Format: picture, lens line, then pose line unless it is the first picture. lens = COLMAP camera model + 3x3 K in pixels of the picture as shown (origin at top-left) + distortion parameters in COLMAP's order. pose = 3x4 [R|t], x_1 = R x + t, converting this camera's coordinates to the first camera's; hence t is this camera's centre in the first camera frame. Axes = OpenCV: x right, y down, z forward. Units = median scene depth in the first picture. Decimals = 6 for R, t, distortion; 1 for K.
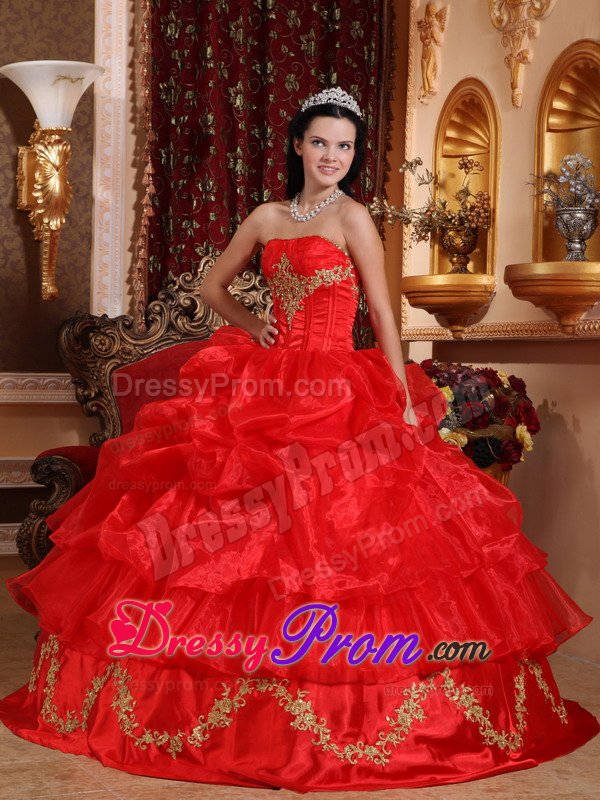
lens RADIAL K [[3780.8, 0, 323.4], [0, 3780.8, 354.9], [0, 0, 1]] dist [0.775660, 0.000000]
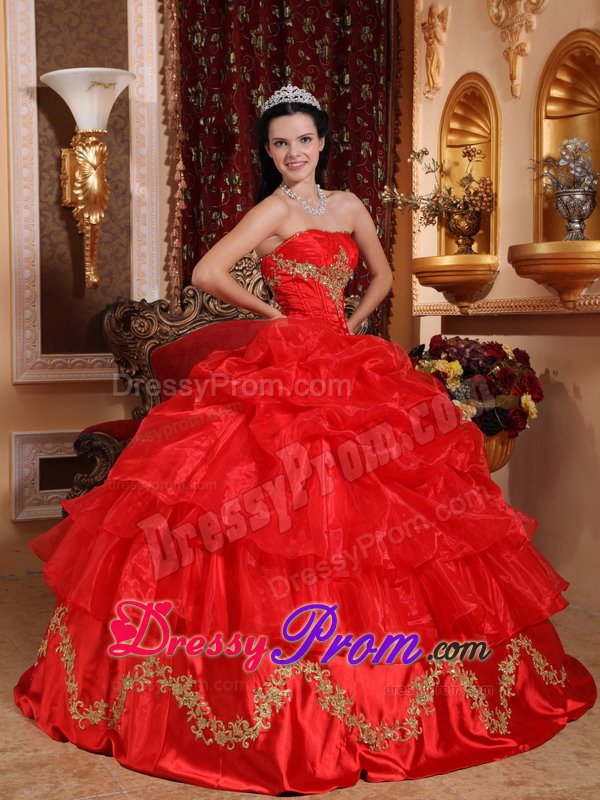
lens RADIAL K [[2212.9, 0, 285.1], [0, 2212.9, 405.7], [0, 0, 1]] dist [0.234818, 0.000000]
pose [[0.998884, -0.023307, -0.041076, 0.009448], [0.025389, 0.998381, 0.050904, -0.011608], [0.039823, -0.051890, 0.997859, 0.356774]]
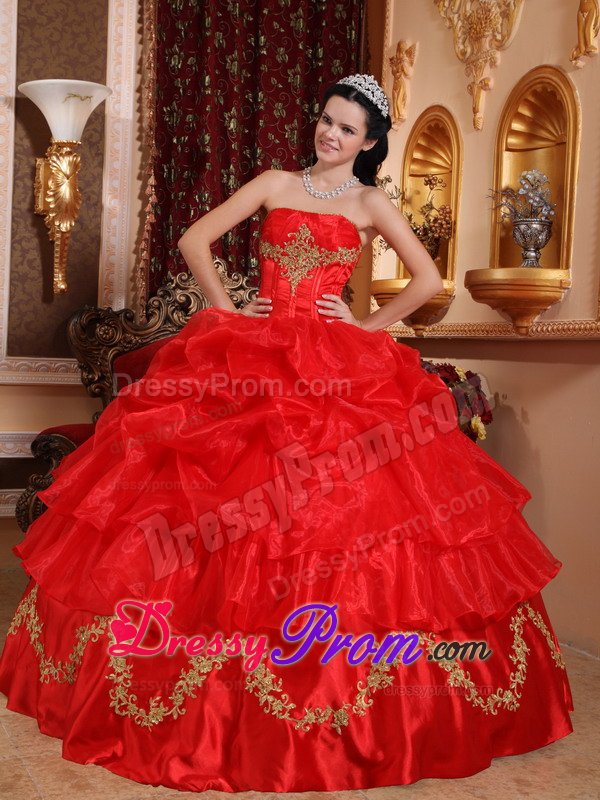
lens RADIAL K [[1804.6, 0, 349.2], [0, 1804.6, 388.5], [0, 0, 1]] dist [0.111446, 0.000000]
pose [[0.999700, 0.022597, 0.009465, 0.009735], [-0.022856, 0.999340, 0.028227, -0.003409], [-0.008820, -0.028435, 0.999557, 0.457599]]
